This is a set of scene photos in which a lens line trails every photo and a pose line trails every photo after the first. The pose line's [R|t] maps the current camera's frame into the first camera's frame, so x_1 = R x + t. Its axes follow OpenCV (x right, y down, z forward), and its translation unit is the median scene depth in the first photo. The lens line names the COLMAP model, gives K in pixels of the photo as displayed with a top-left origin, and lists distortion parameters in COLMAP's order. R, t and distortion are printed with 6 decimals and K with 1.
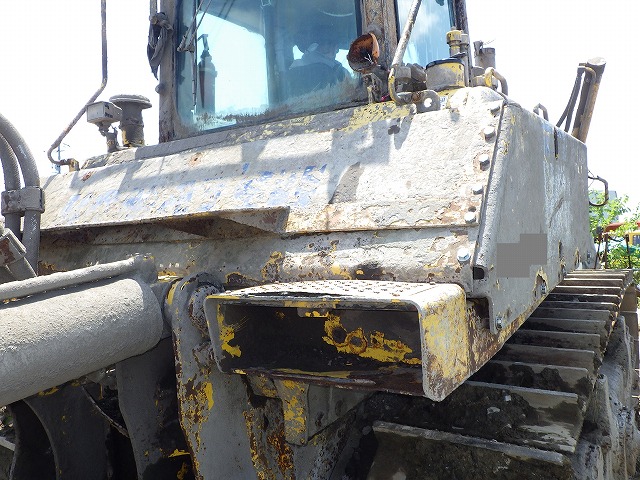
lens RADIAL K [[524.5, 0, 318.0], [0, 524.5, 236.9], [0, 0, 1]] dist [-0.012053, 0.004161]
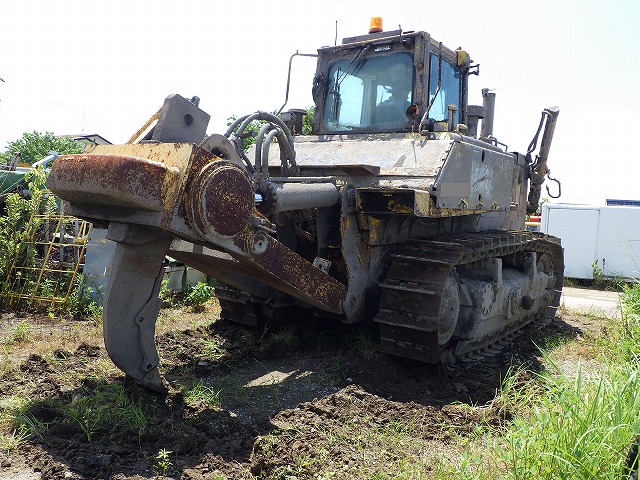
lens RADIAL K [[524.5, 0, 318.0], [0, 524.5, 236.9], [0, 0, 1]] dist [-0.012053, 0.004161]
pose [[0.990454, 0.121278, -0.065521, -0.167347], [-0.118889, 0.992132, 0.039227, 0.274543], [0.069763, -0.031063, 0.997080, -2.102765]]
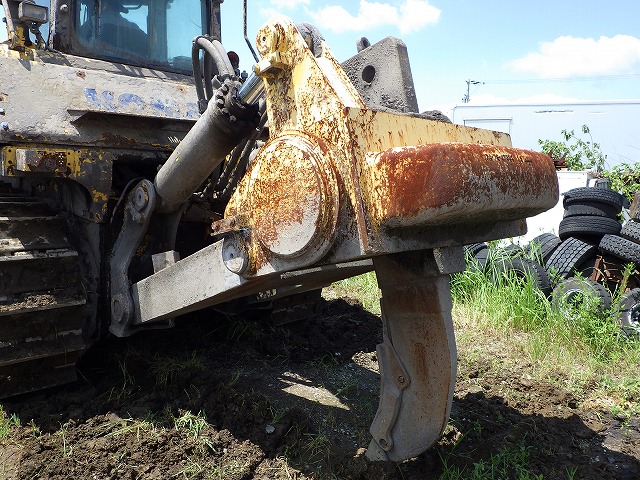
lens RADIAL K [[524.5, 0, 318.0], [0, 524.5, 236.9], [0, 0, 1]] dist [-0.012053, 0.004161]
pose [[0.217529, -0.072257, 0.973376, -2.702679], [-0.039277, 0.995800, 0.082700, 0.272111], [-0.975263, -0.056221, 0.213778, 0.139438]]
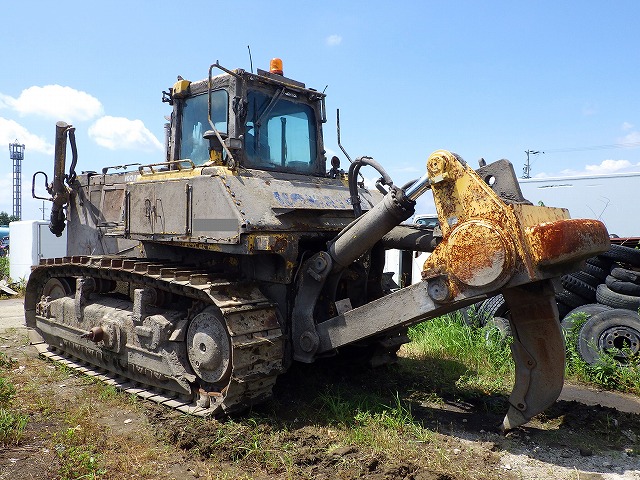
lens RADIAL K [[524.5, 0, 318.0], [0, 524.5, 236.9], [0, 0, 1]] dist [-0.012053, 0.004161]
pose [[0.145295, 0.041179, 0.988531, -3.865650], [0.024574, 0.998675, -0.045213, 0.297500], [-0.989083, 0.030862, 0.144090, 0.859523]]
